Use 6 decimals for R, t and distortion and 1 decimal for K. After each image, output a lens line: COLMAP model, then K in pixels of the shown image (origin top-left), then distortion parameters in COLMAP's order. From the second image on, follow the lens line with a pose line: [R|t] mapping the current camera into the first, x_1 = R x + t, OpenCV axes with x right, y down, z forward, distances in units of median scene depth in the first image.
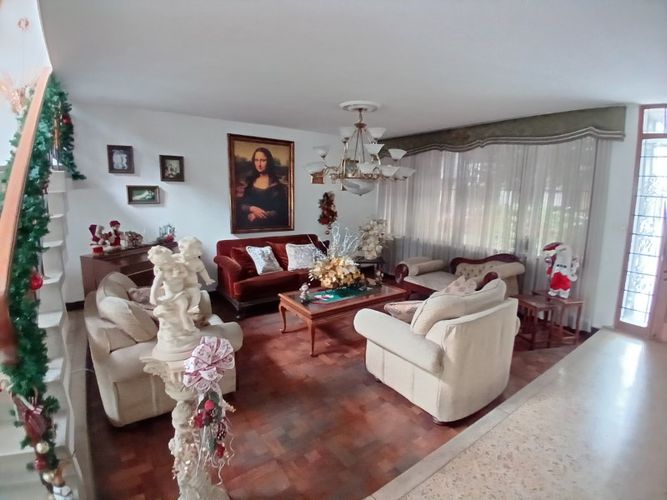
lens RADIAL K [[335.3, 0, 347.0], [0, 335.3, 245.8], [0, 0, 1]] dist [0.040825, -0.073105]
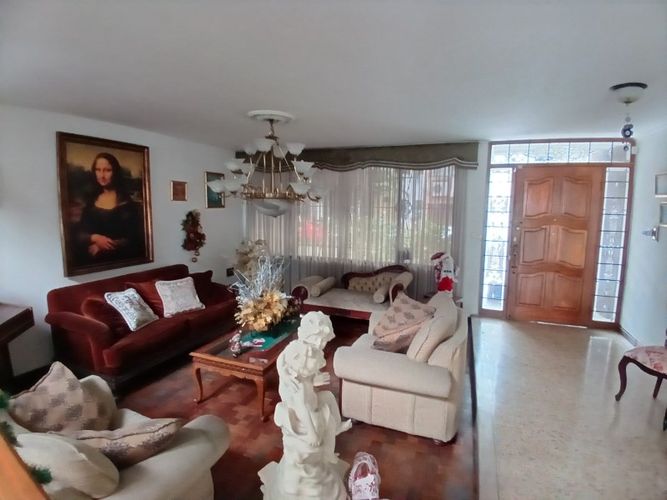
lens RADIAL K [[335.3, 0, 347.0], [0, 335.3, 245.8], [0, 0, 1]] dist [0.040825, -0.073105]
pose [[0.834945, -0.075298, 0.545158, -0.241821], [0.091683, 0.995784, -0.002879, -0.046940], [-0.542643, 0.052386, 0.838328, 0.138699]]
